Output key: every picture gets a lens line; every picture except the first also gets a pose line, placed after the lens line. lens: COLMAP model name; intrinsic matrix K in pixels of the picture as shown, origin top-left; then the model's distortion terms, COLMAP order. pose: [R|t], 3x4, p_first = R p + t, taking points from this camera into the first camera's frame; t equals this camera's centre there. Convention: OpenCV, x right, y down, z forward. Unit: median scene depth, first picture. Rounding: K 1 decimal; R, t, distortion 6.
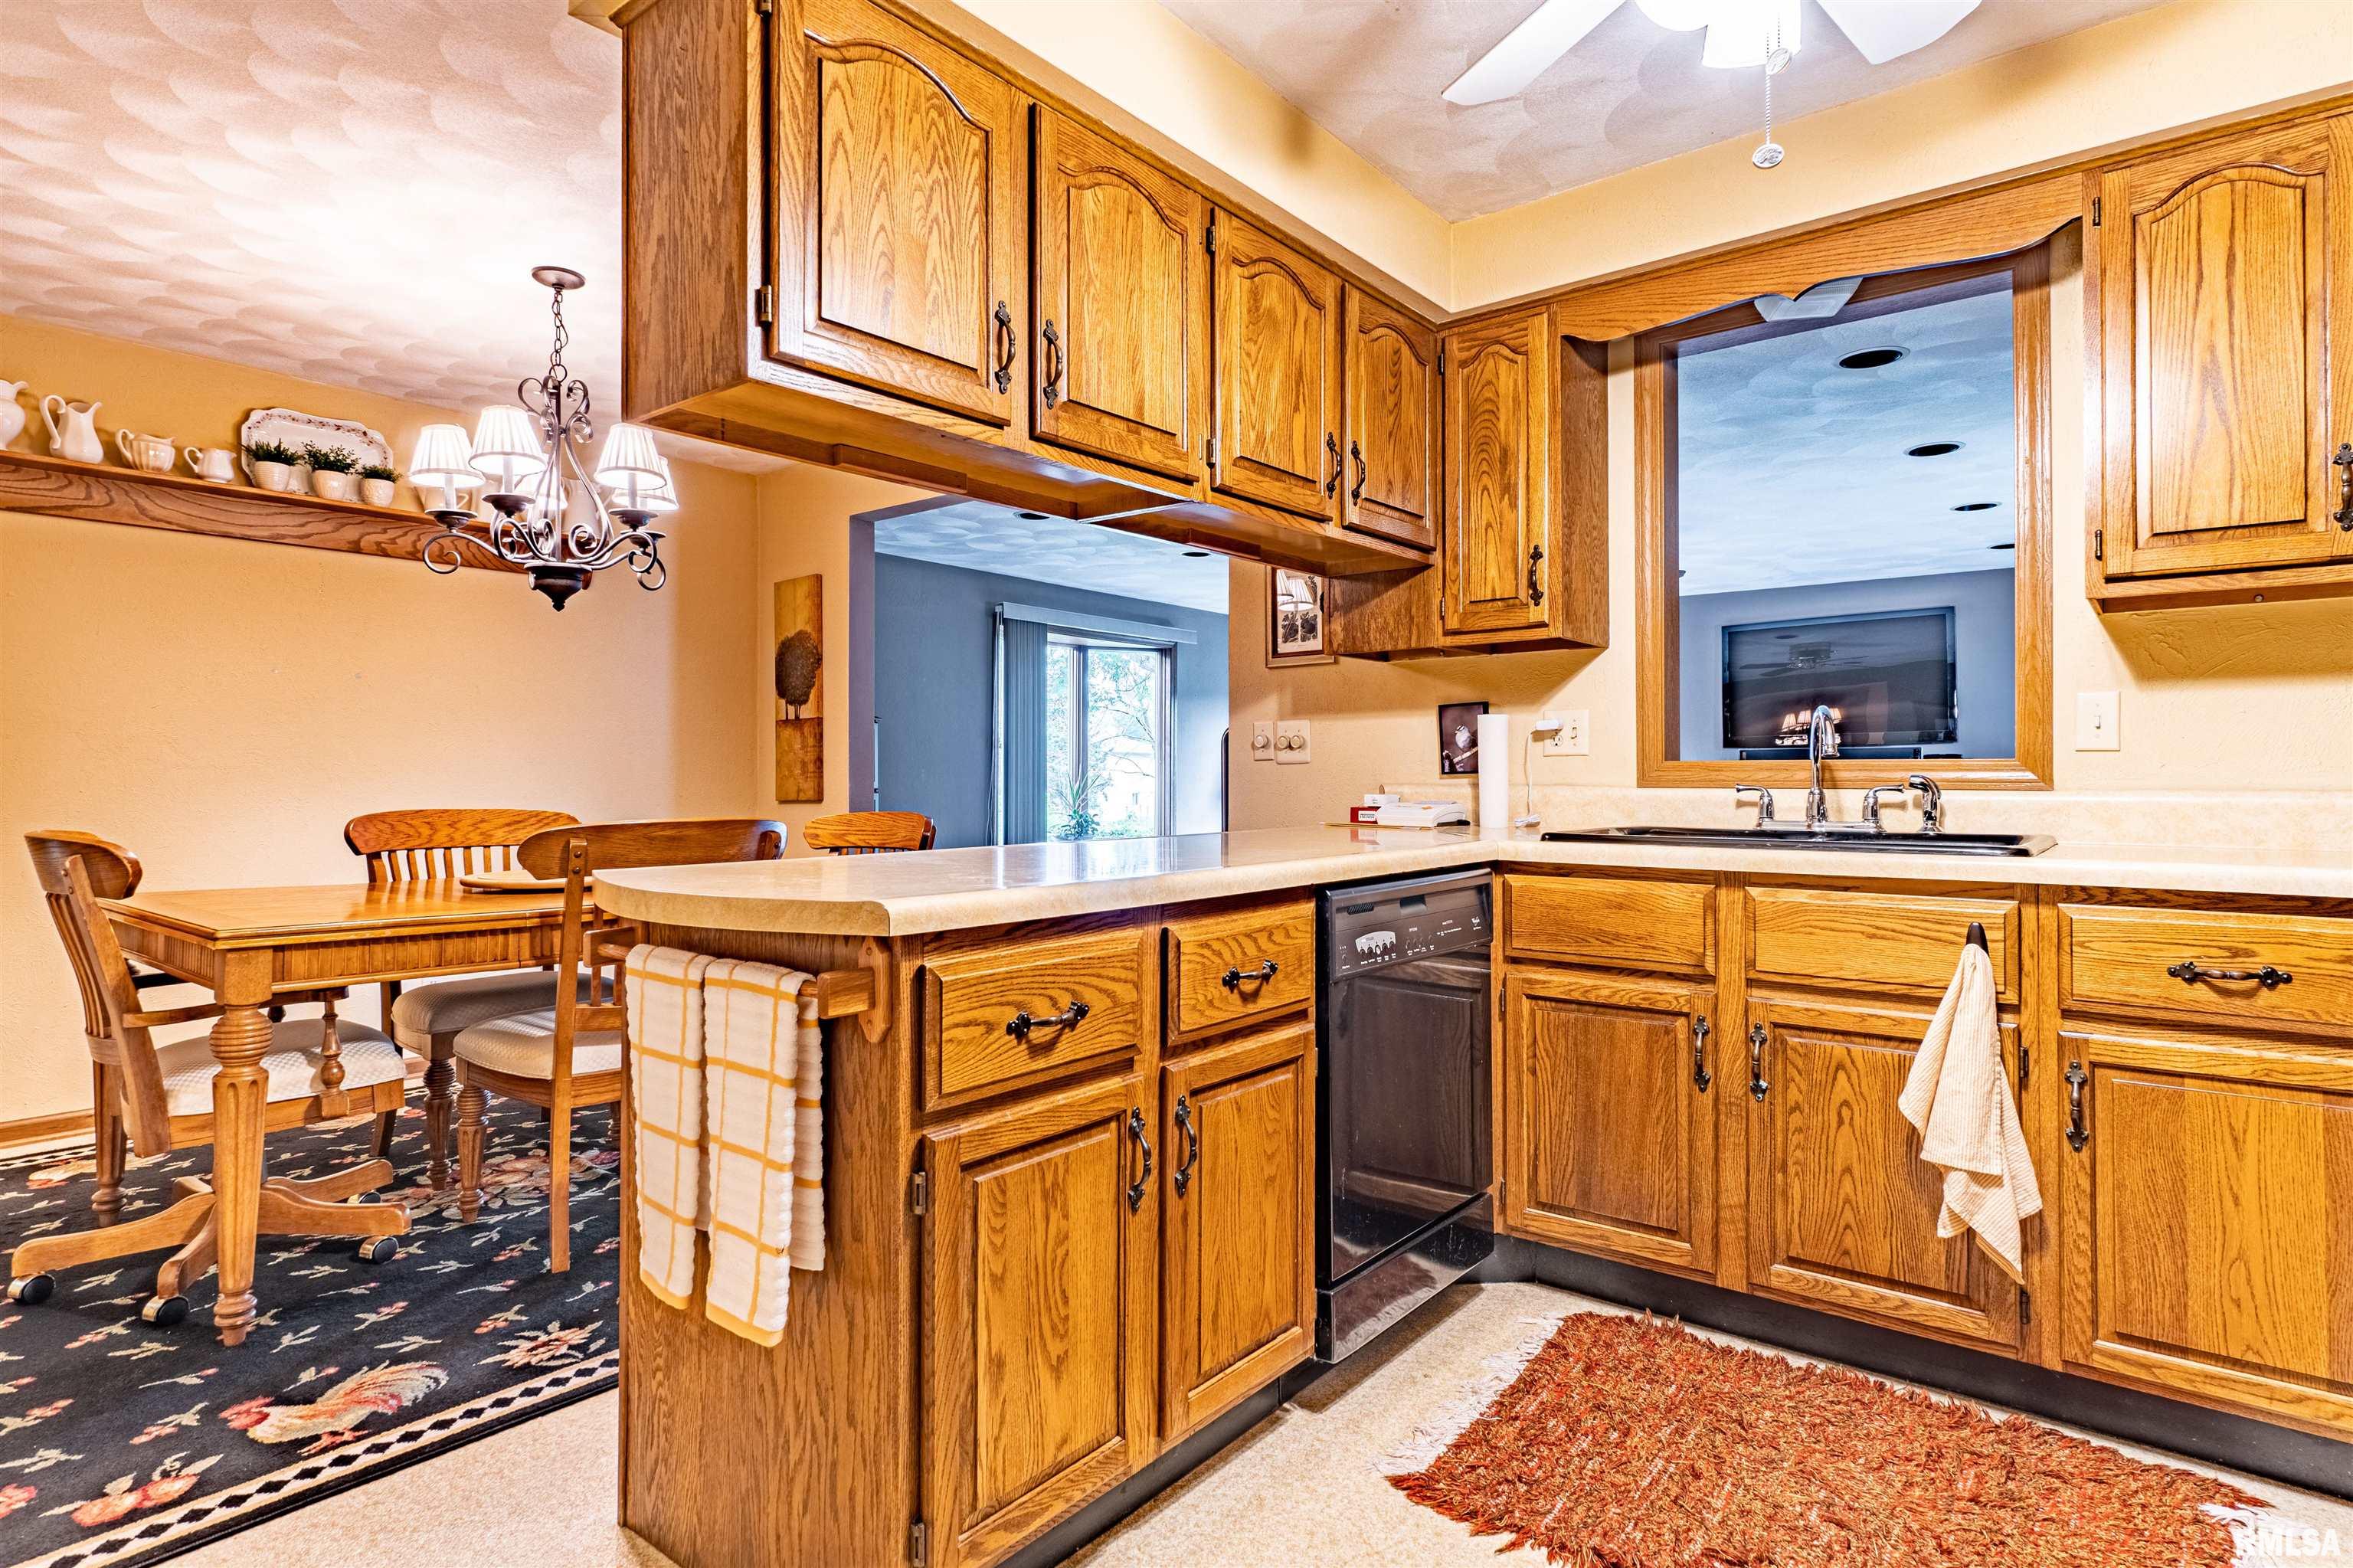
lens RADIAL K [[1238.1, 0, 1171.9], [0, 1238.1, 776.4], [0, 0, 1]] dist [-0.003686, 0.001694]
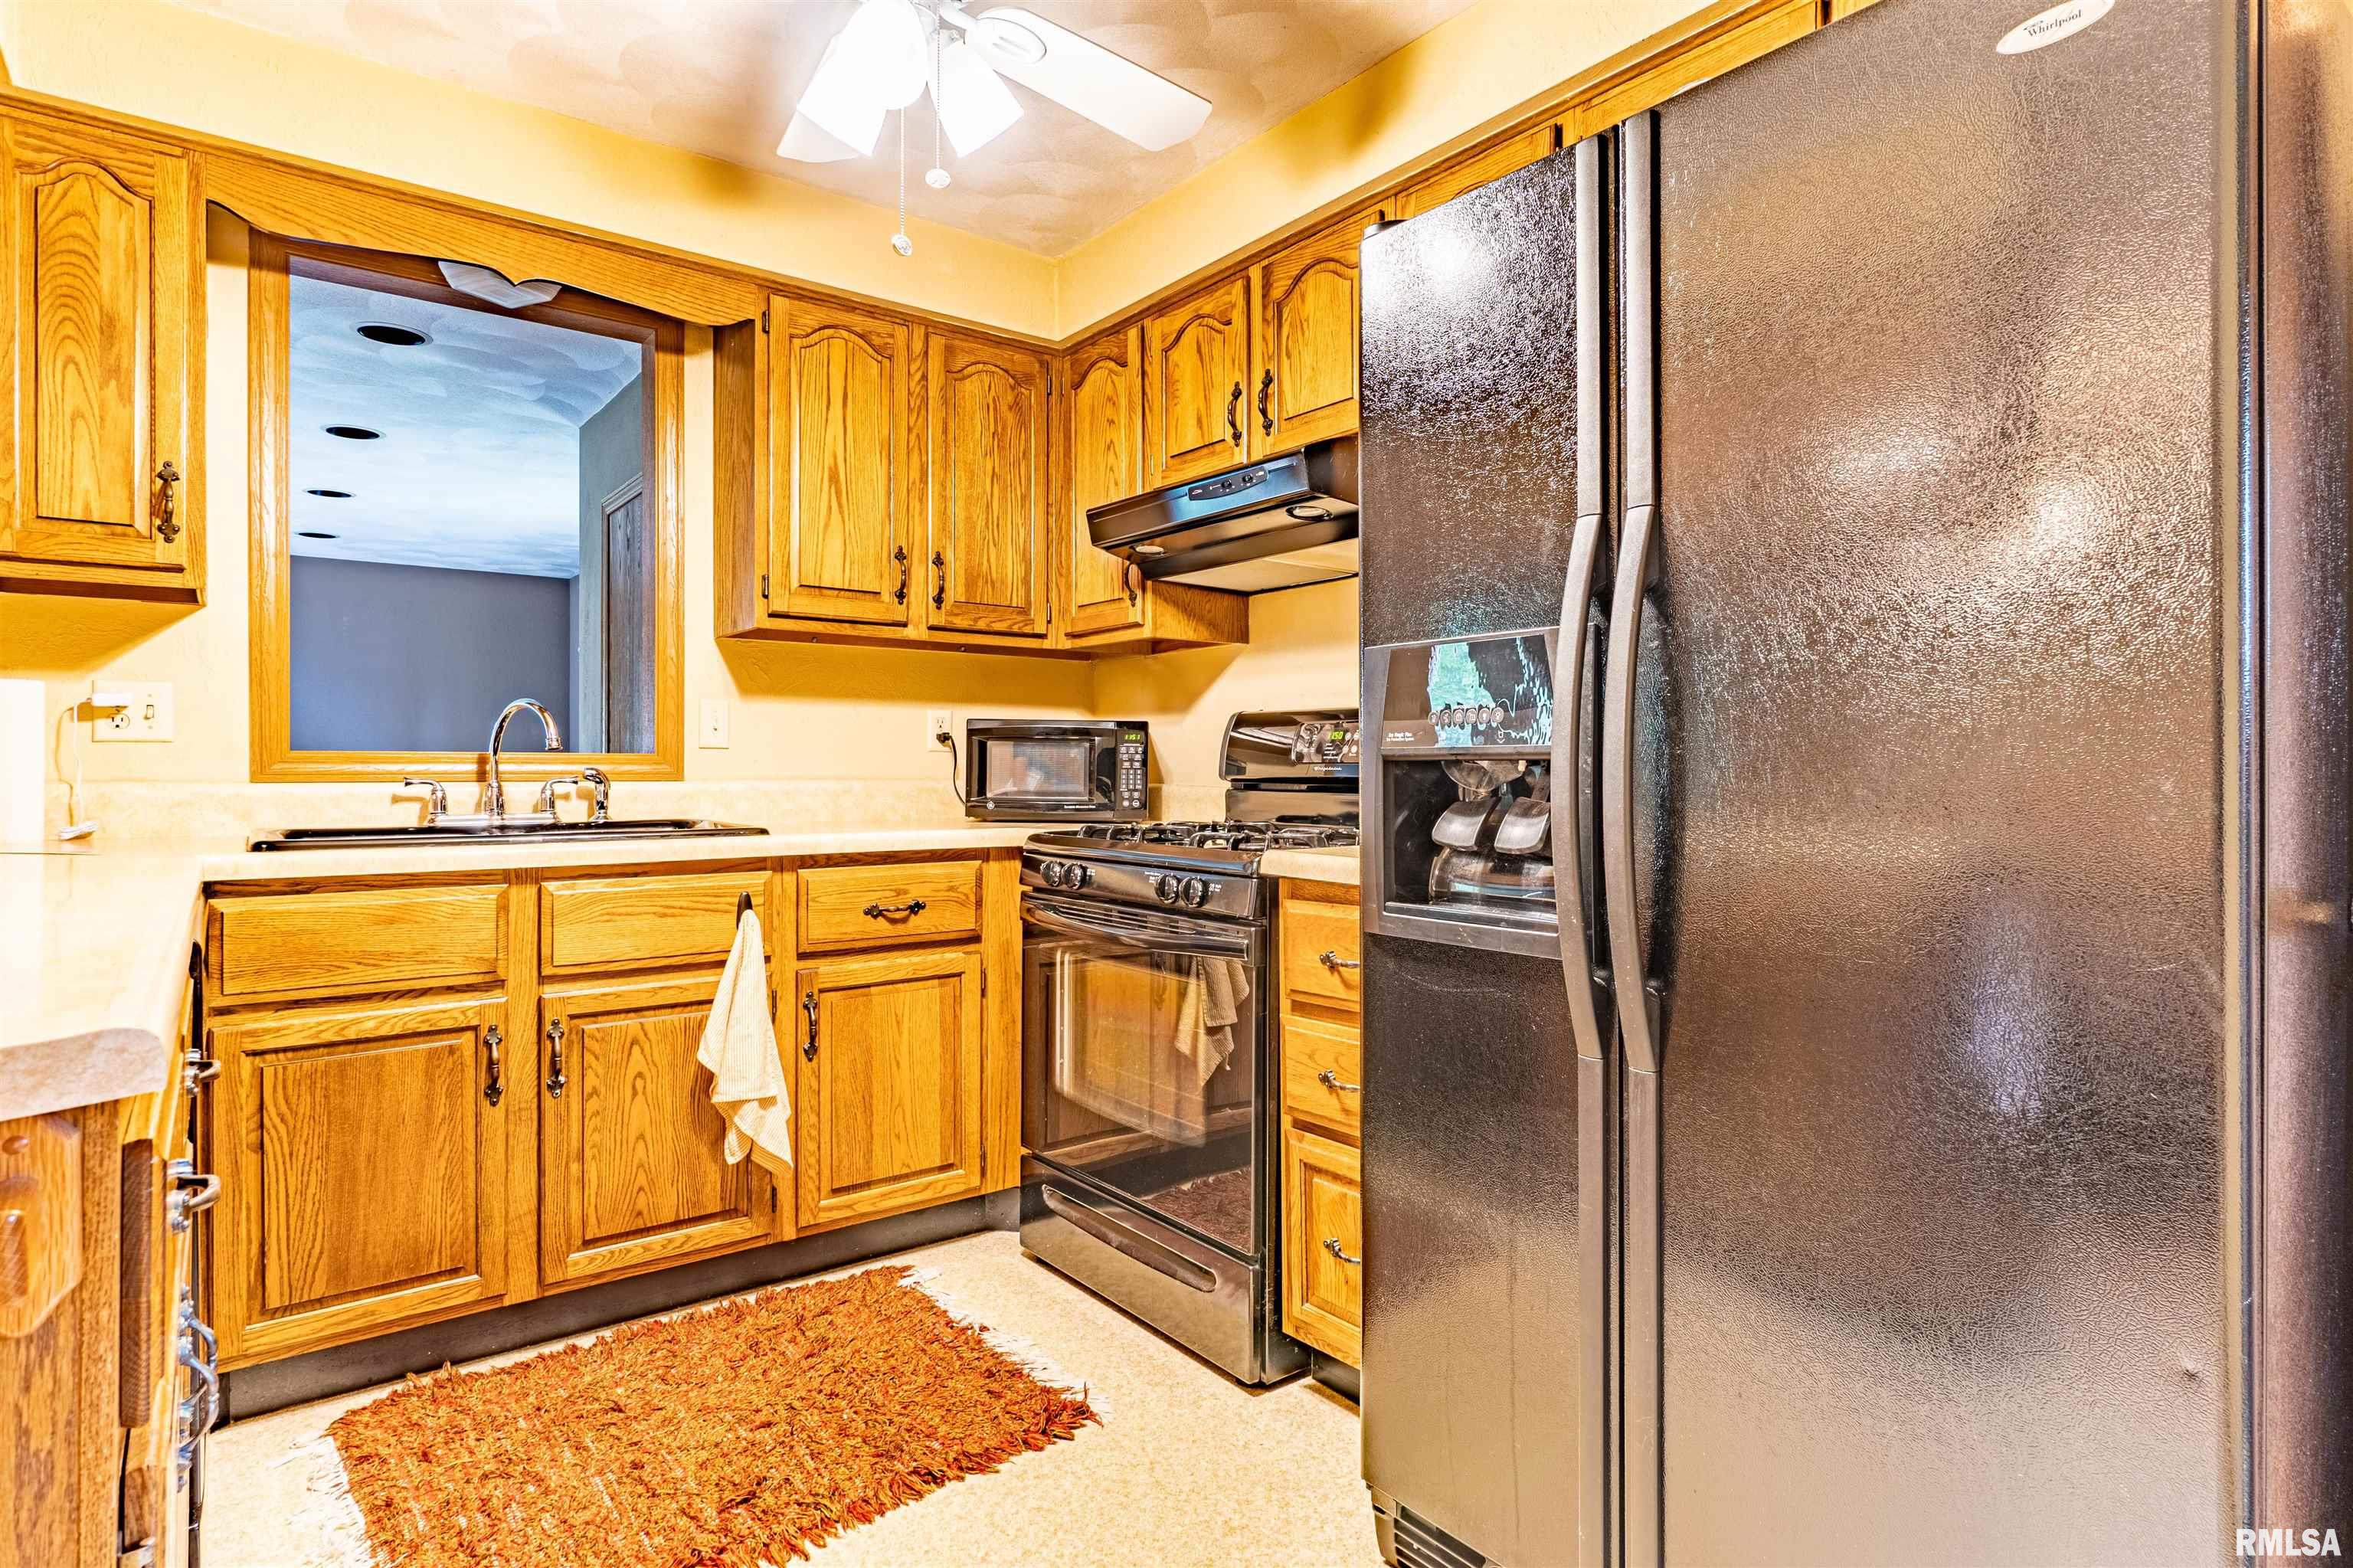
lens RADIAL K [[1238.1, 0, 1179.7], [0, 1238.1, 779.1], [0, 0, 1]] dist [-0.003686, 0.001694]
pose [[0.226920, -0.007621, 0.973884, -0.369930], [-0.000674, 0.999968, 0.007983, -0.000425], [-0.973913, -0.002468, 0.226907, 0.286061]]
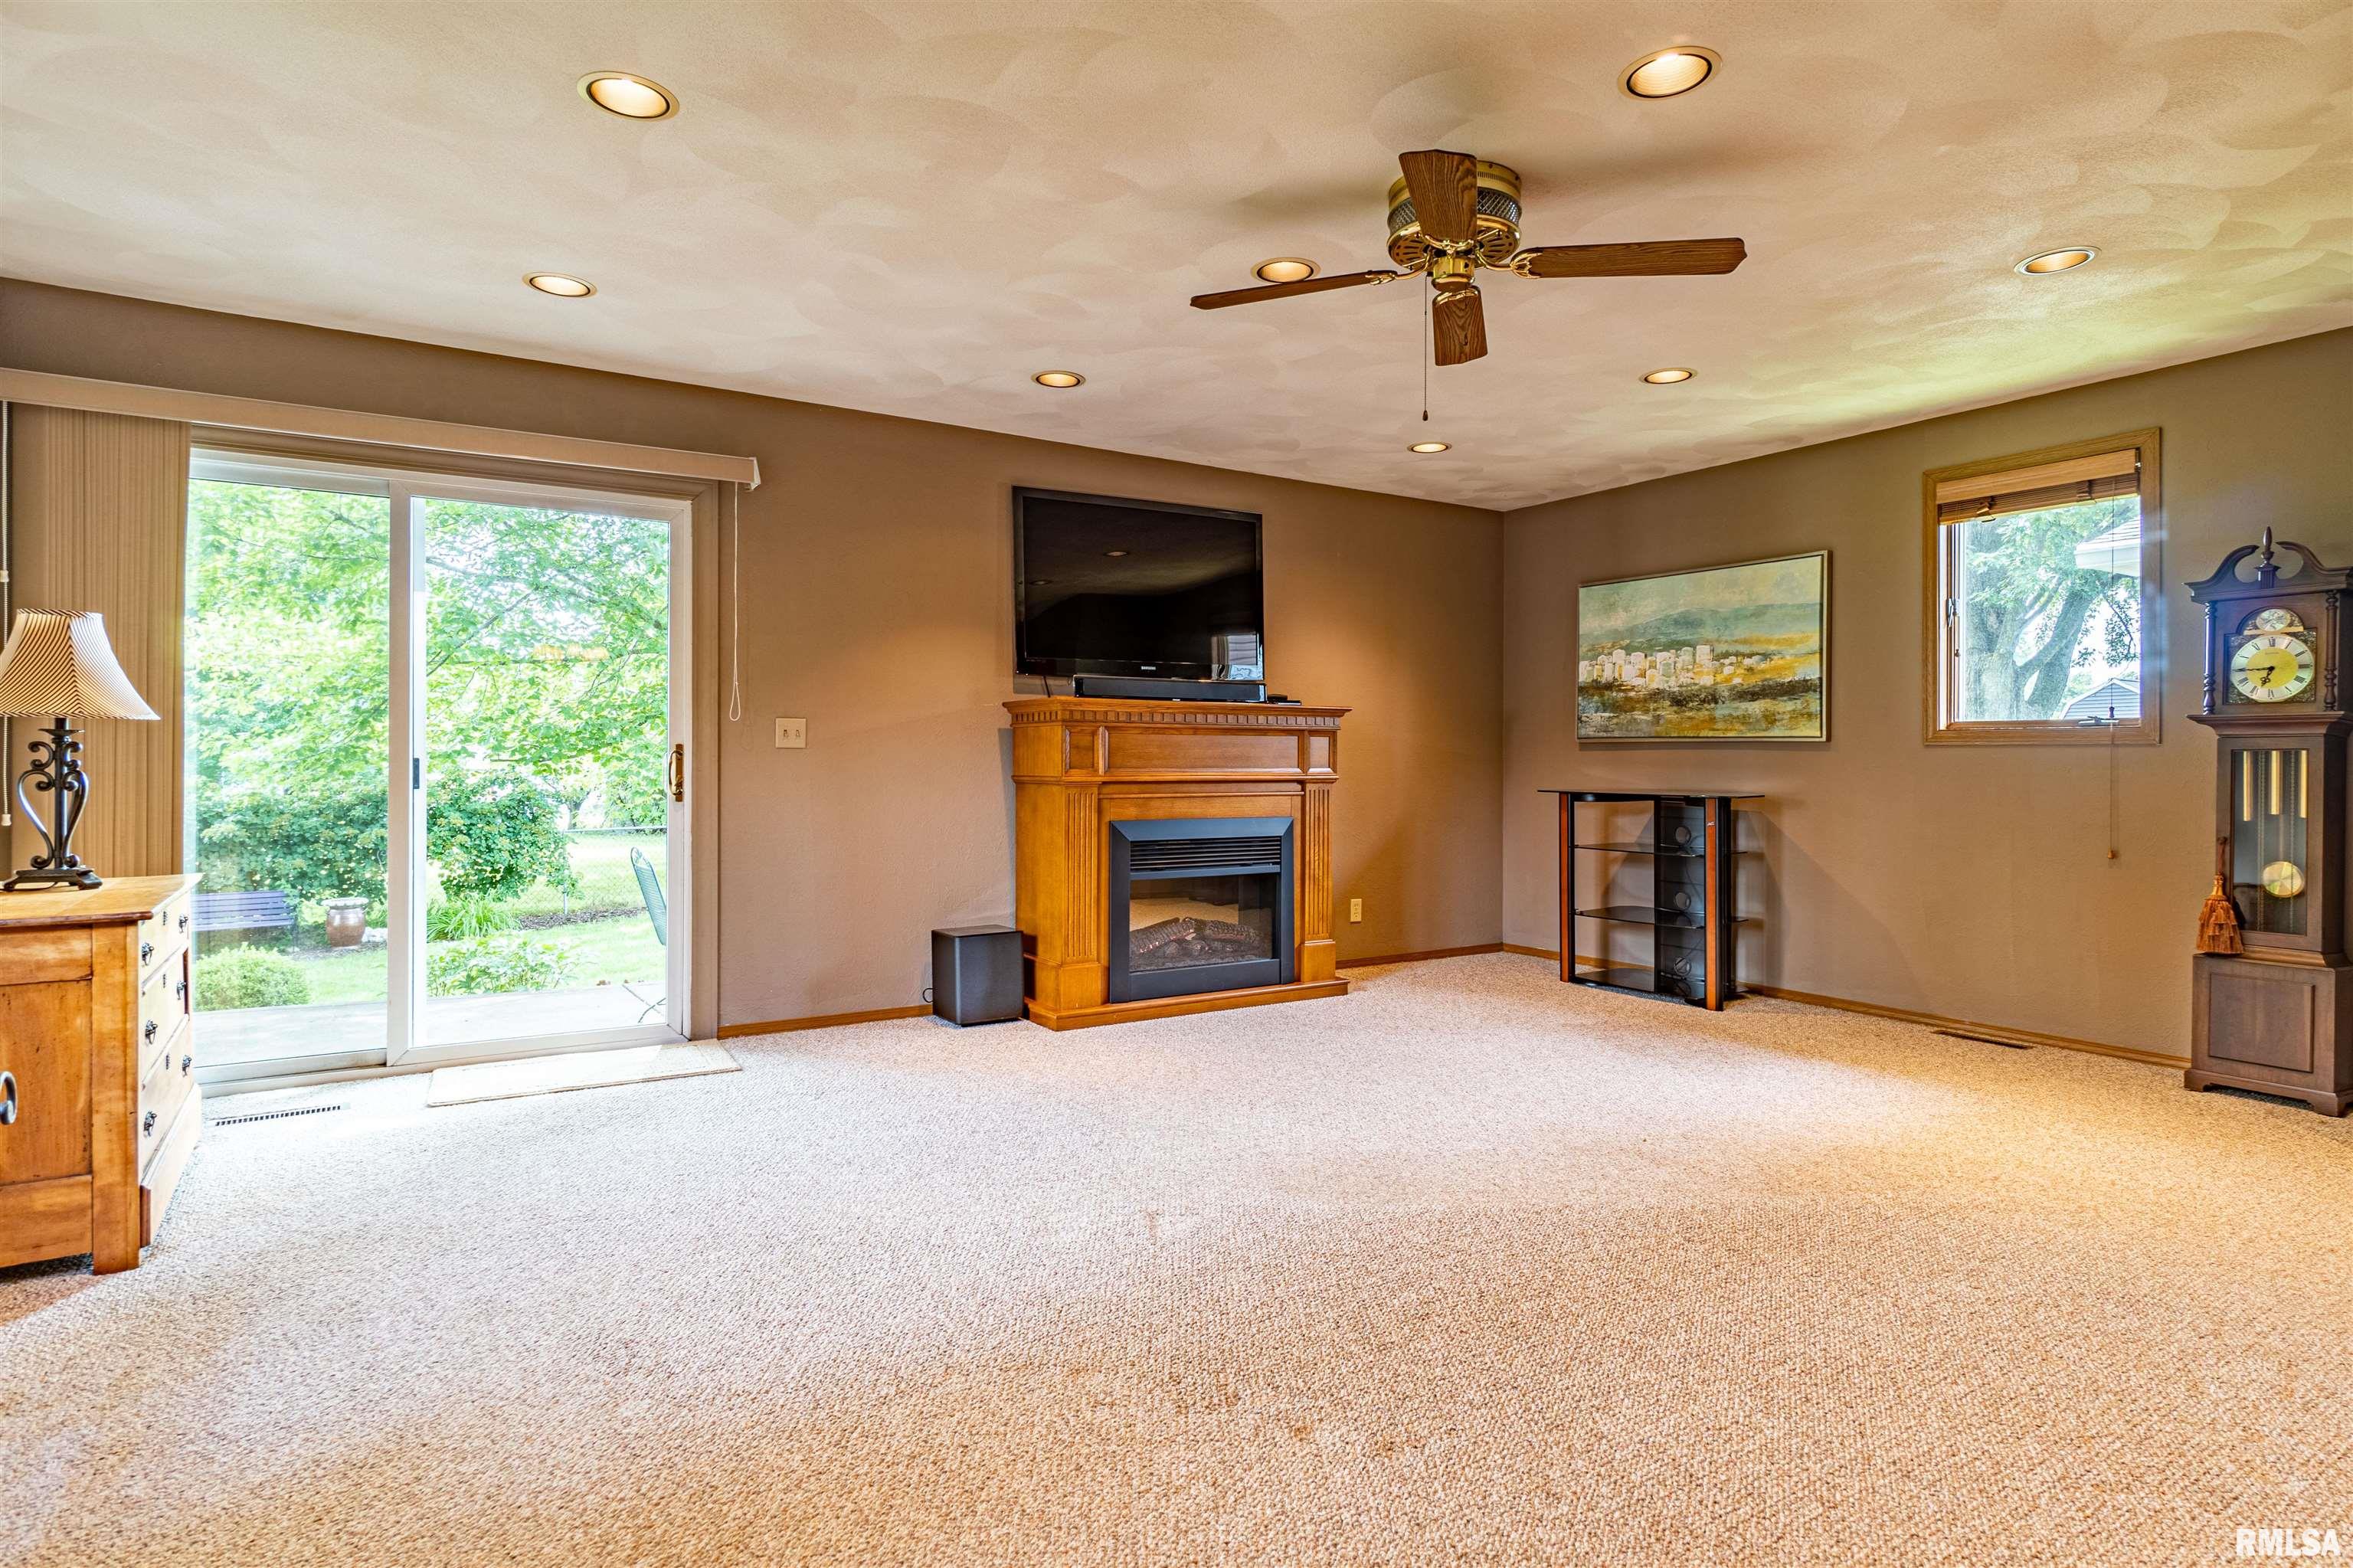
lens RADIAL K [[1238.1, 0, 1178.7], [0, 1238.1, 765.4], [0, 0, 1]] dist [-0.003686, 0.001694]
pose [[0.321618, -0.005905, 0.946851, -0.521902], [-0.003511, 0.999966, 0.007429, 0.075439], [-0.946863, -0.005714, 0.321587, 2.557260]]
